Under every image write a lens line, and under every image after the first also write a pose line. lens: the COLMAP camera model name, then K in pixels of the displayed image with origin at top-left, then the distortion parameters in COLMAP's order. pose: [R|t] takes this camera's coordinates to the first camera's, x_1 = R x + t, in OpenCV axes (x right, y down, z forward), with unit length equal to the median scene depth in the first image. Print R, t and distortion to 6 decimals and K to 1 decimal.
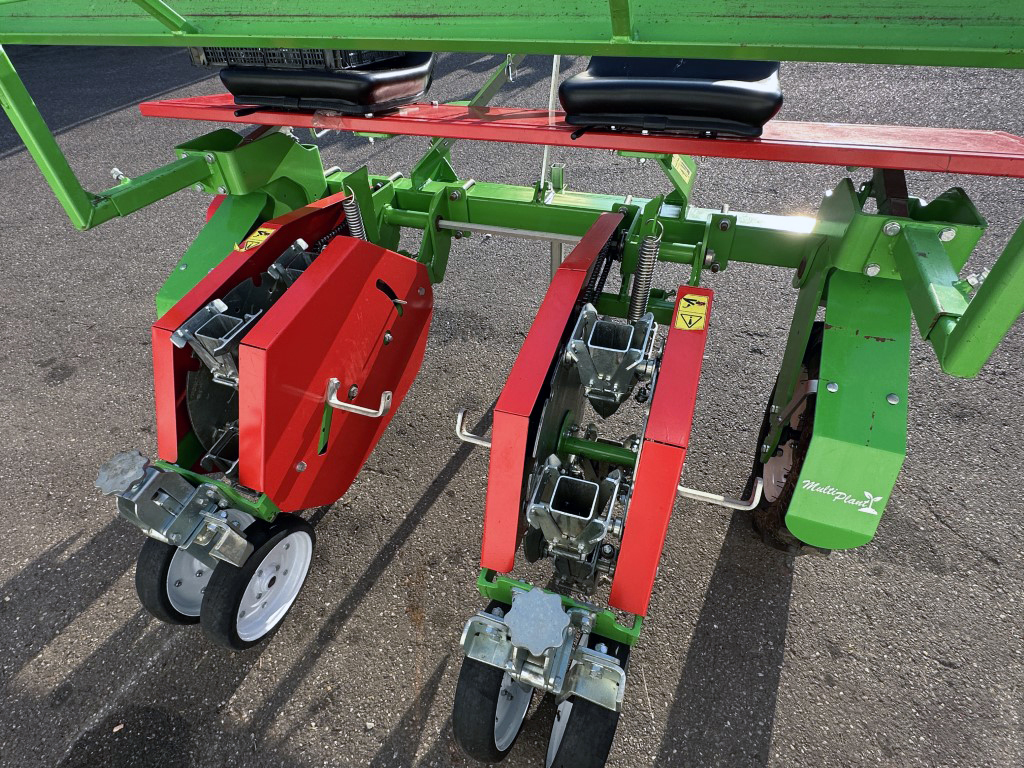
lens RADIAL K [[527.1, 0, 512.4], [0, 527.1, 385.3], [0, 0, 1]] dist [-0.002027, 0.000282]
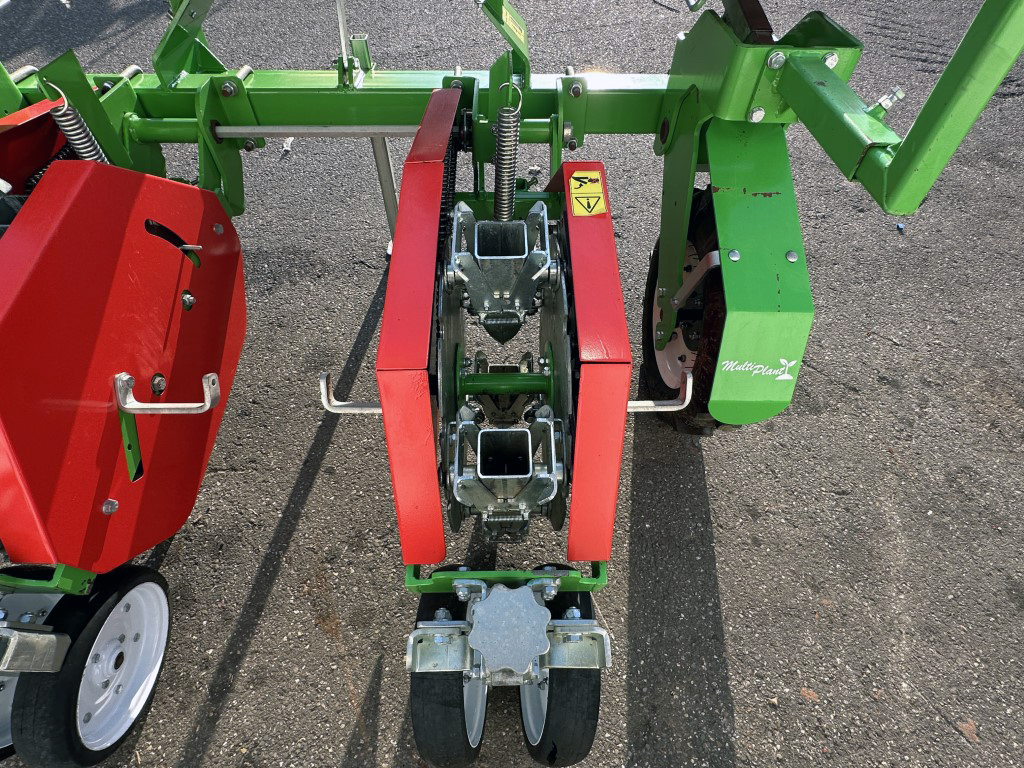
lens RADIAL K [[527.1, 0, 512.4], [0, 527.1, 385.3], [0, 0, 1]] dist [-0.002027, 0.000282]
pose [[0.935418, -0.244002, 0.255843, -0.034925], [0.202484, 0.962961, 0.178065, -0.017075], [-0.289815, -0.114761, 0.950177, 0.180582]]
